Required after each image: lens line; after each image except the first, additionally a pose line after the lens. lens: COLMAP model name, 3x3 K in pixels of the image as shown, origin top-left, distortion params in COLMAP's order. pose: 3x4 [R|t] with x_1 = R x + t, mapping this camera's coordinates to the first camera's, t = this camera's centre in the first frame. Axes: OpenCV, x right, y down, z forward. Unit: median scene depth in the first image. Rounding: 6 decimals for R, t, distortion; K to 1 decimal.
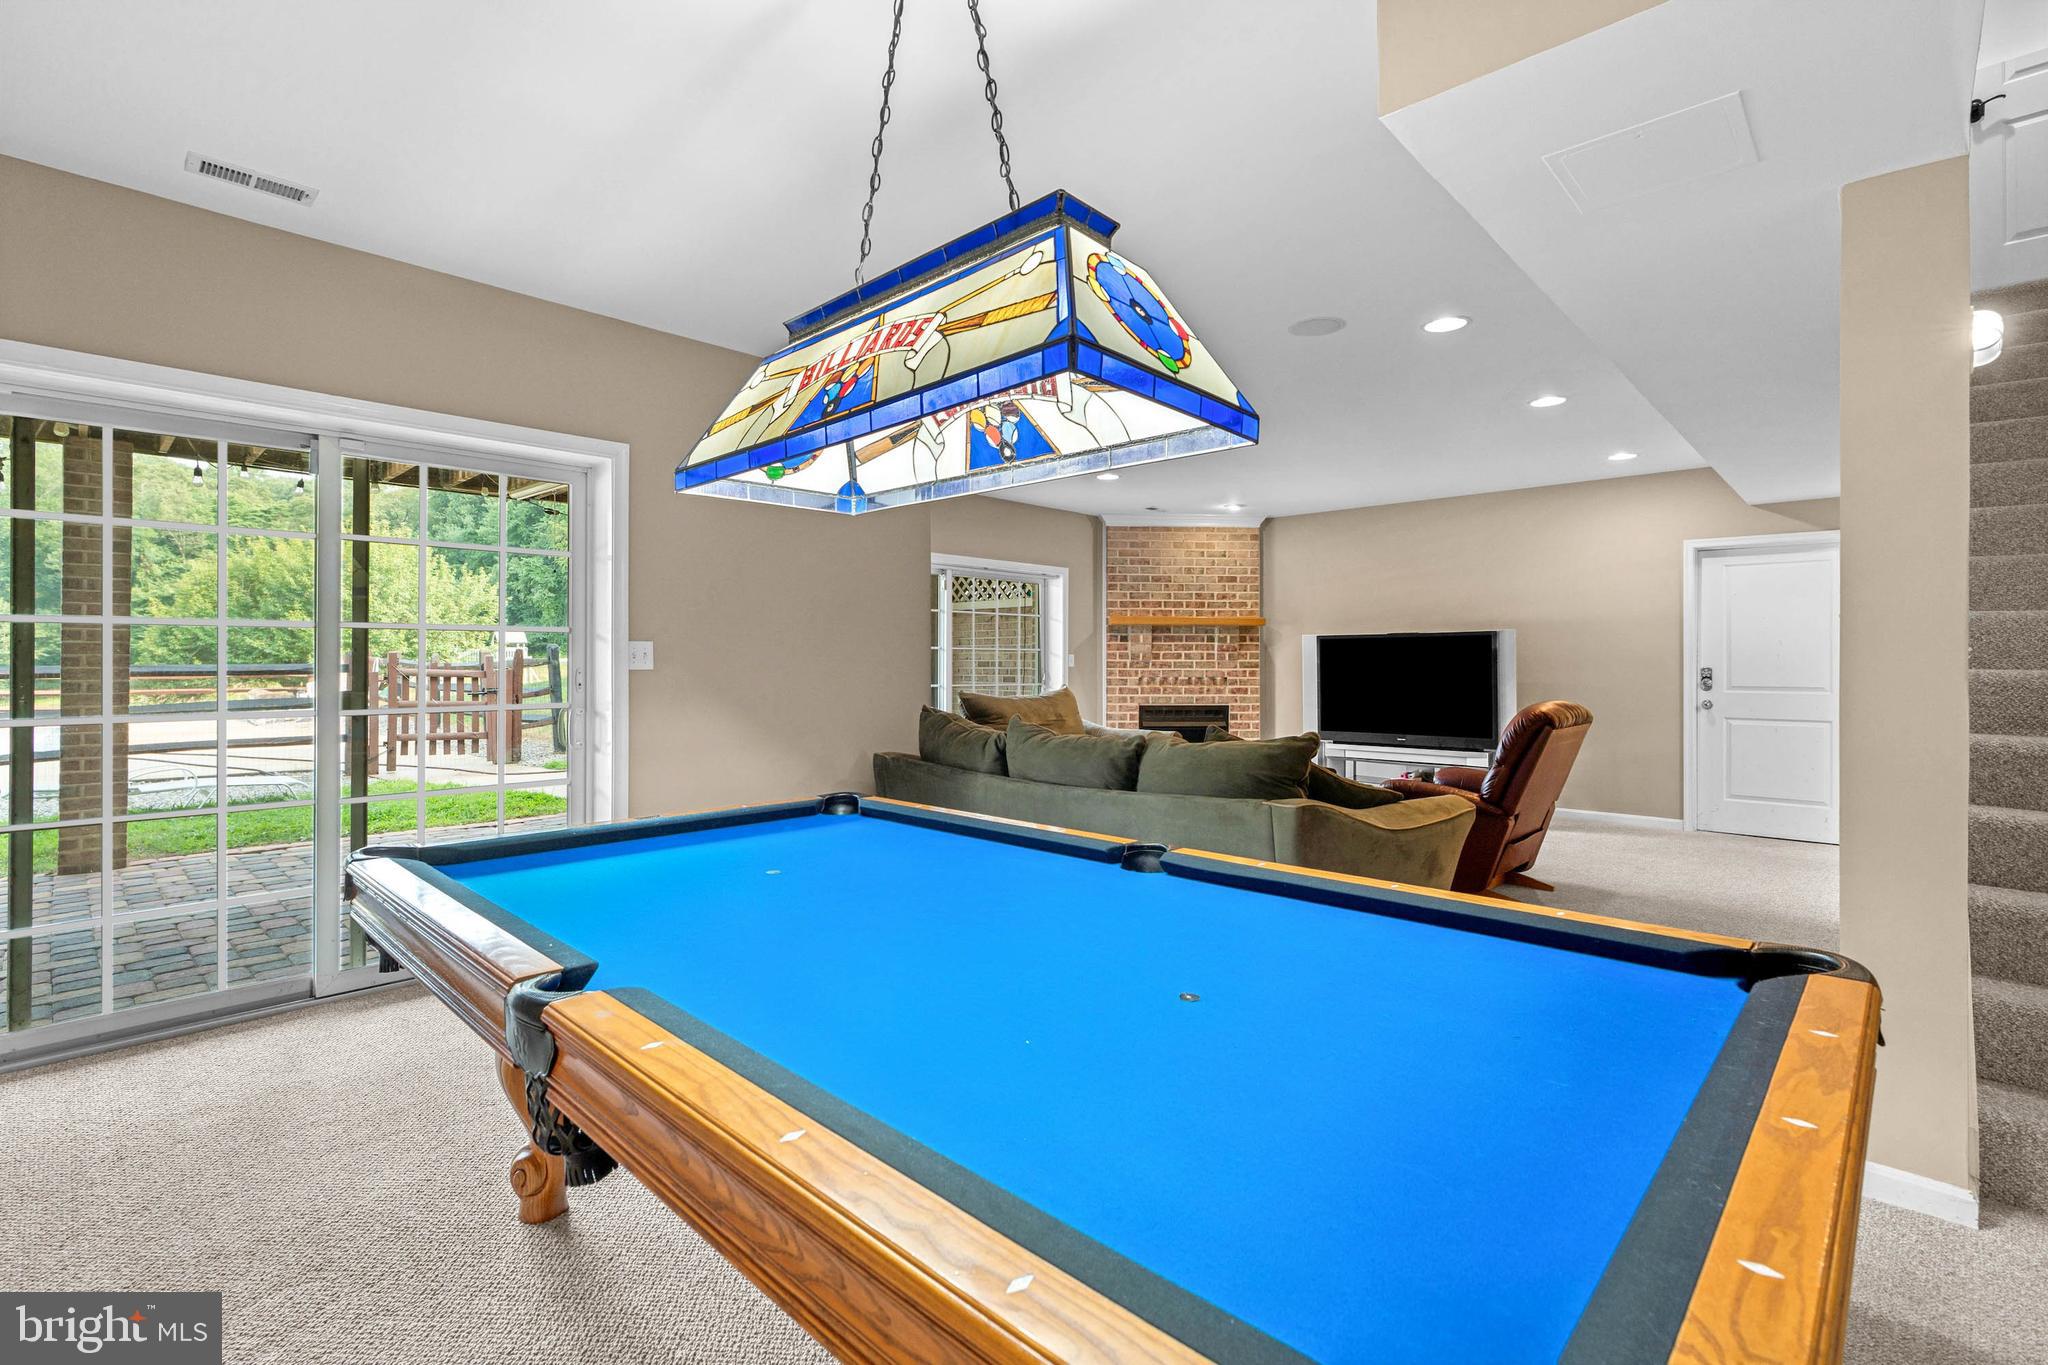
lens RADIAL K [[927.2, 0, 1027.0], [0, 927.2, 667.8], [0, 0, 1]] dist [-0.000641, -0.000351]
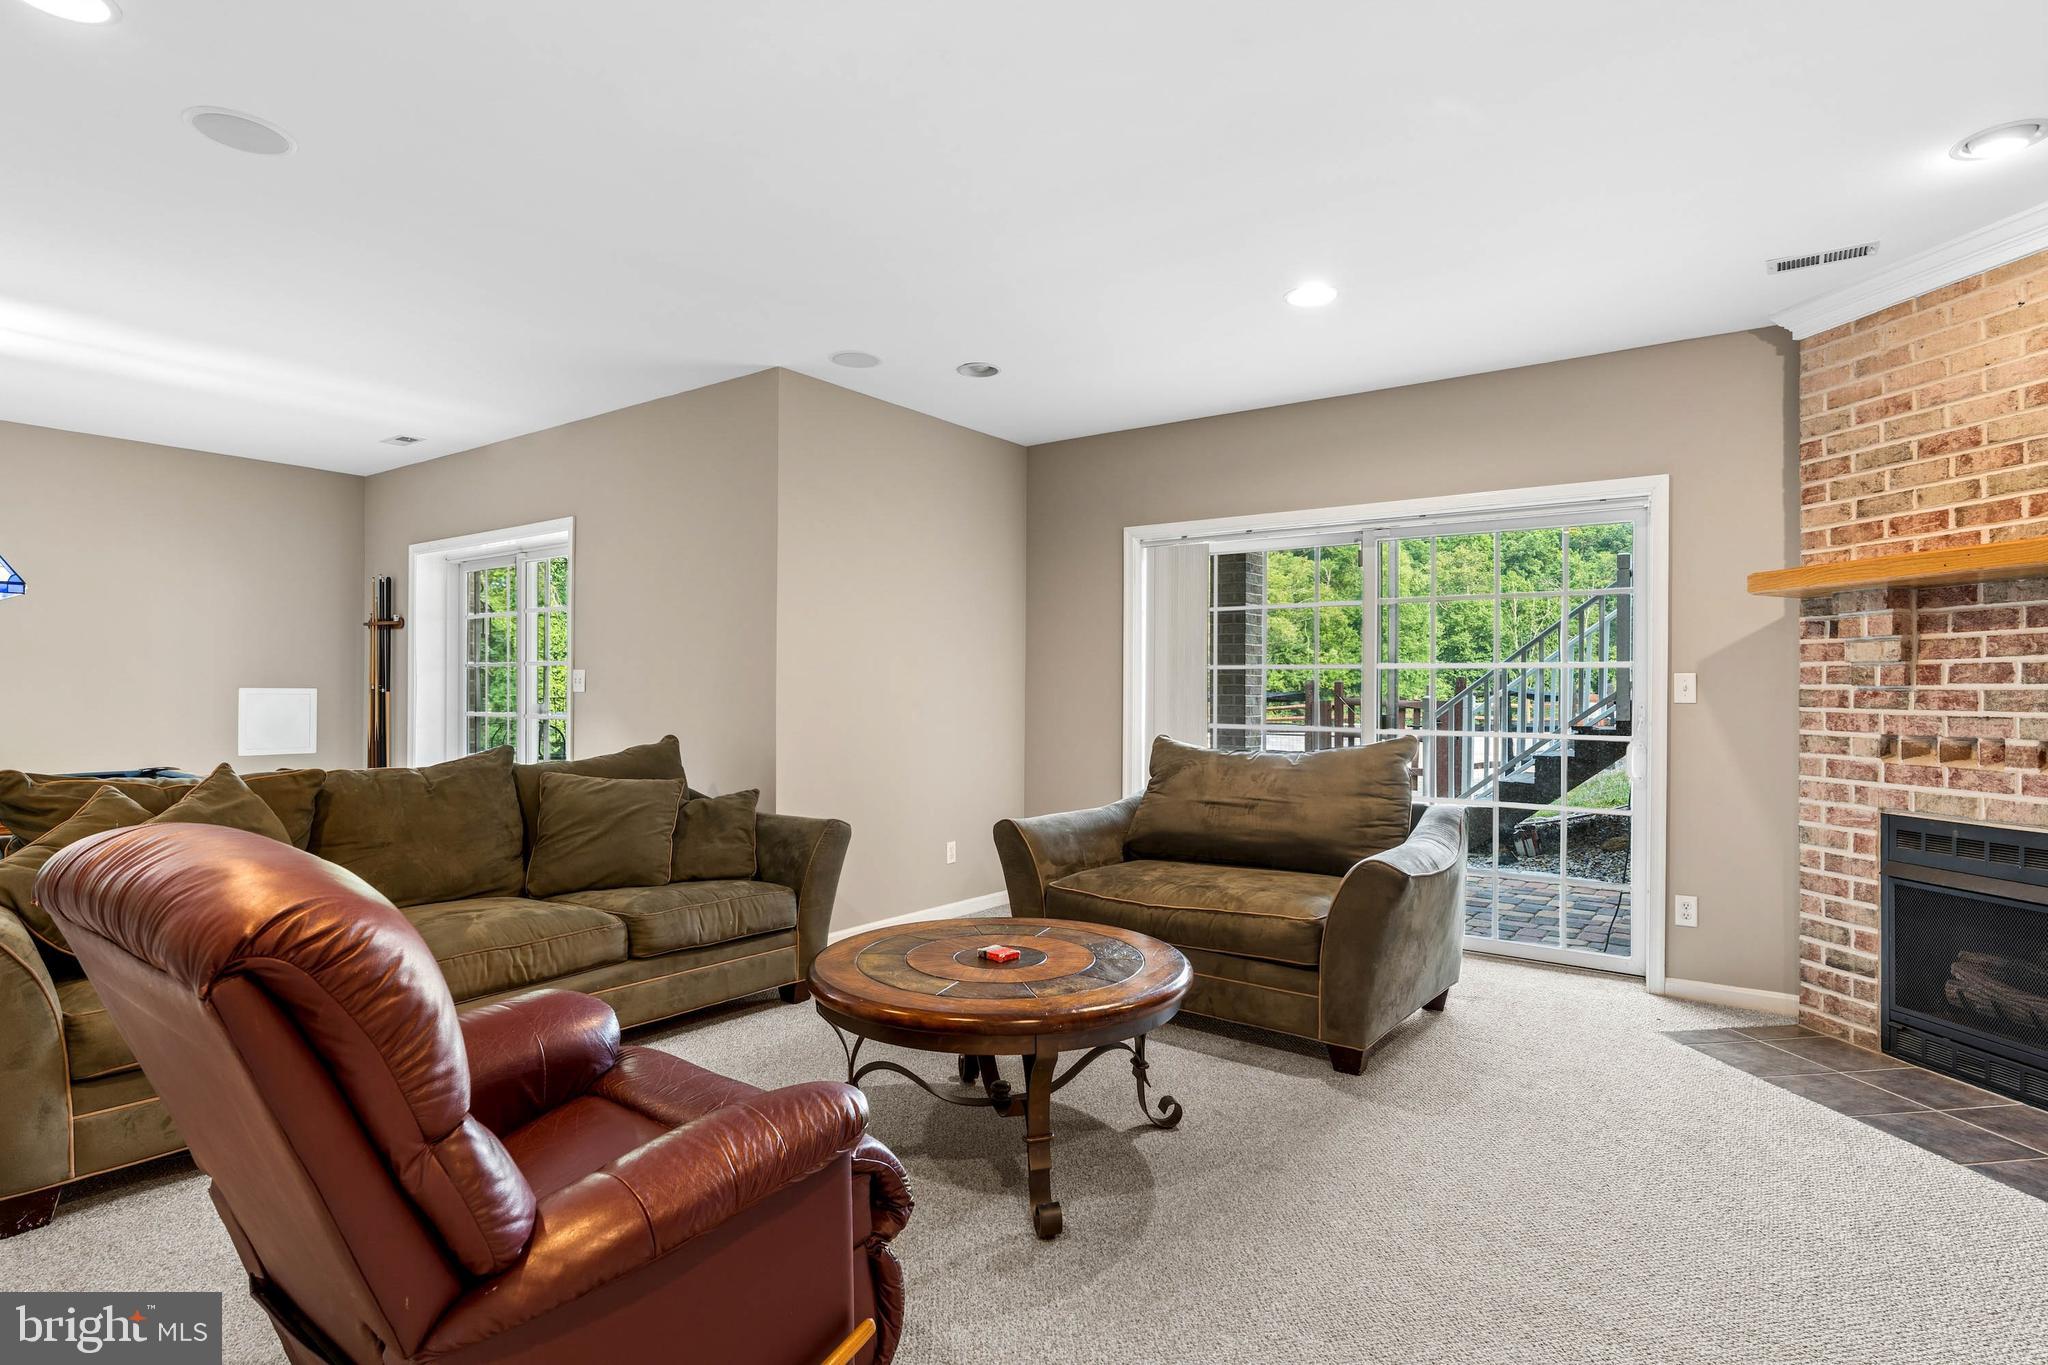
lens RADIAL K [[1017.3, 0, 1026.8], [0, 1017.3, 690.7], [0, 0, 1]] dist [0.000028, -0.000019]
pose [[0.116352, -0.002260, -0.993205, 0.470236], [-0.005840, 0.999979, -0.002959, -0.003535], [0.993191, 0.006145, 0.116337, 0.629030]]
